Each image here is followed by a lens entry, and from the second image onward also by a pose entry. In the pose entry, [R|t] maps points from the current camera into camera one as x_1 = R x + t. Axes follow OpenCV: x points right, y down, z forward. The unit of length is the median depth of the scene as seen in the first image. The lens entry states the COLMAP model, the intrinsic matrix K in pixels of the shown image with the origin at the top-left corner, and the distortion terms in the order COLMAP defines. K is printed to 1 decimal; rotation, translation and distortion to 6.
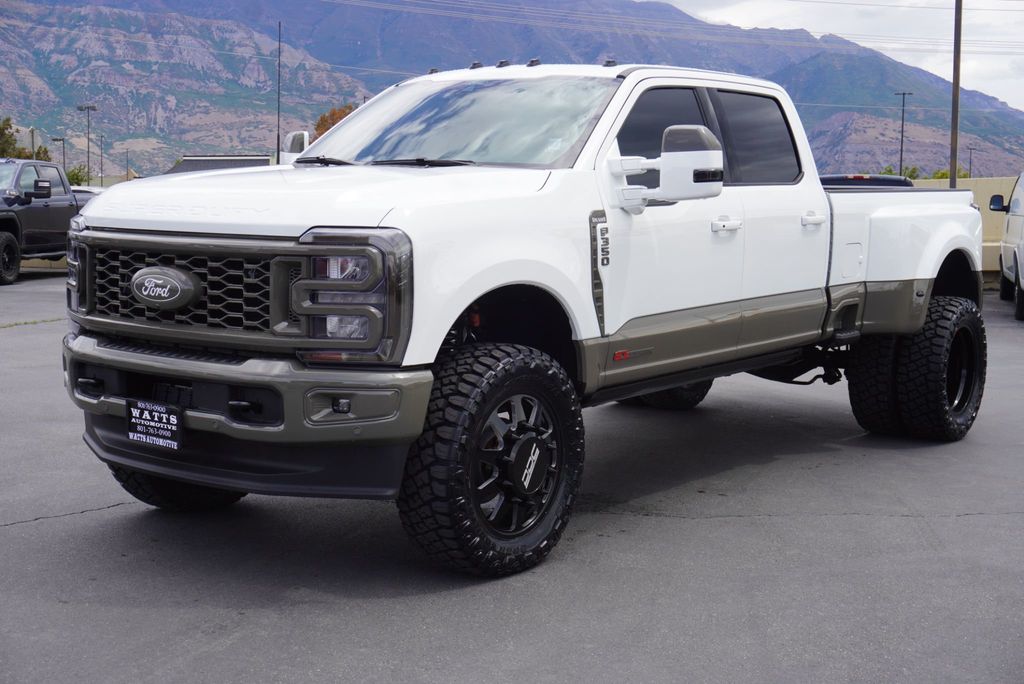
lens RADIAL K [[1419.9, 0, 490.6], [0, 1419.9, 350.1], [0, 0, 1]] dist [0.073091, 0.000000]
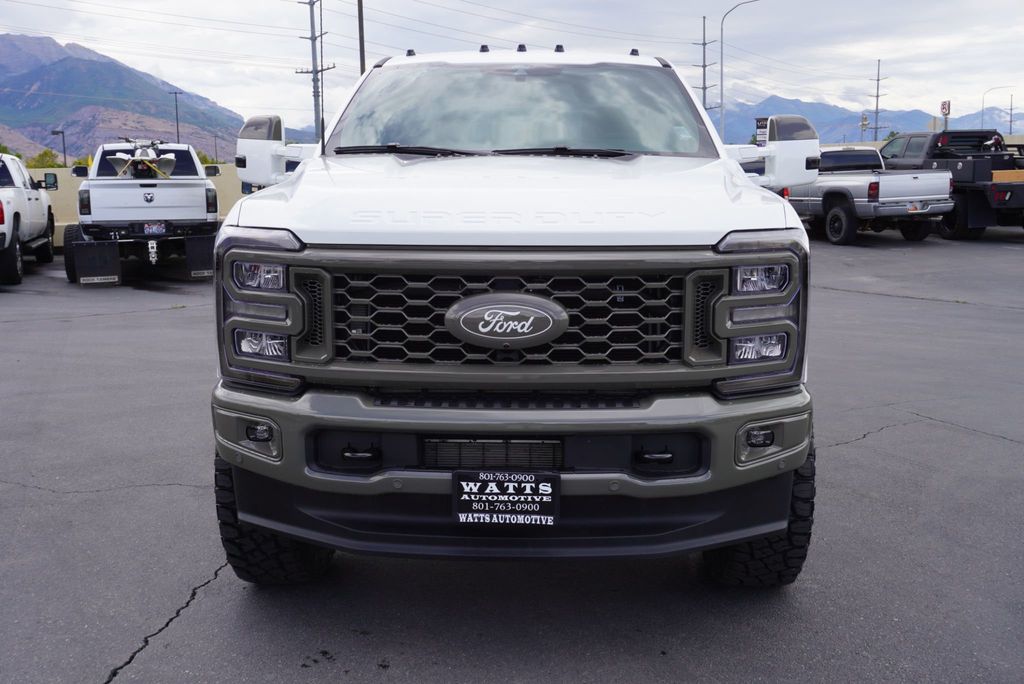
lens RADIAL K [[1055.8, 0, 515.8], [0, 1055.8, 336.3], [0, 0, 1]] dist [0.028625, 0.000000]
pose [[0.809776, -0.107098, 0.576882, -0.550965], [0.079733, 0.994166, 0.072644, -0.075706], [-0.581297, -0.012829, 0.813591, 0.534059]]
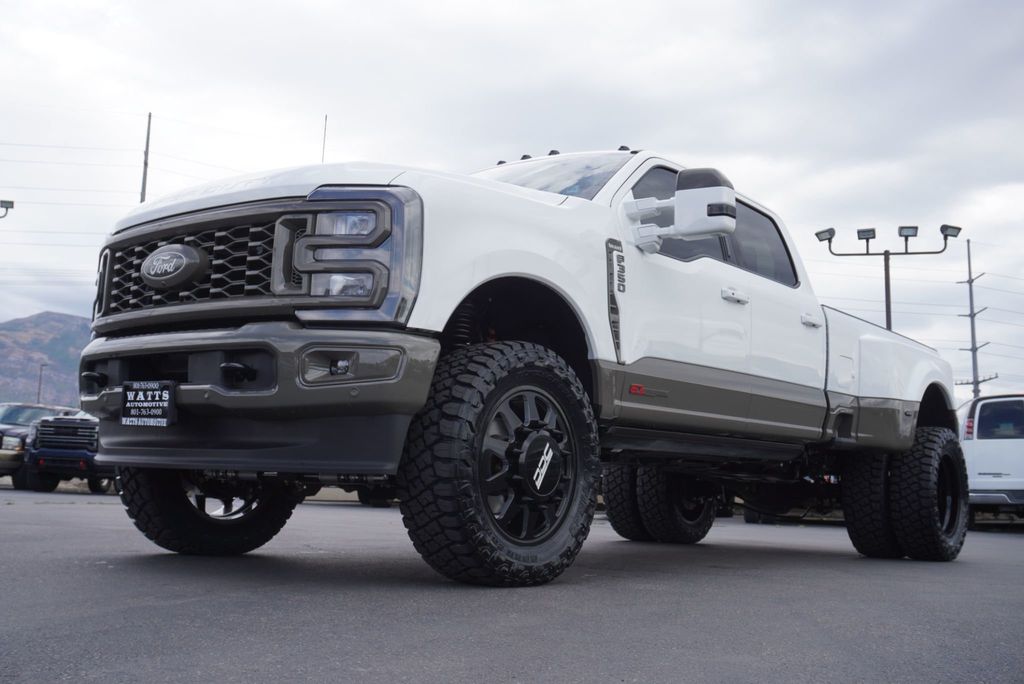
lens RADIAL K [[1055.8, 0, 498.6], [0, 1055.8, 343.6], [0, 0, 1]] dist [0.028625, 0.000000]
pose [[0.999404, 0.021015, -0.027371, 0.016490], [-0.027084, 0.969194, -0.244806, 0.178910], [0.021383, 0.245402, 0.969186, 0.311003]]
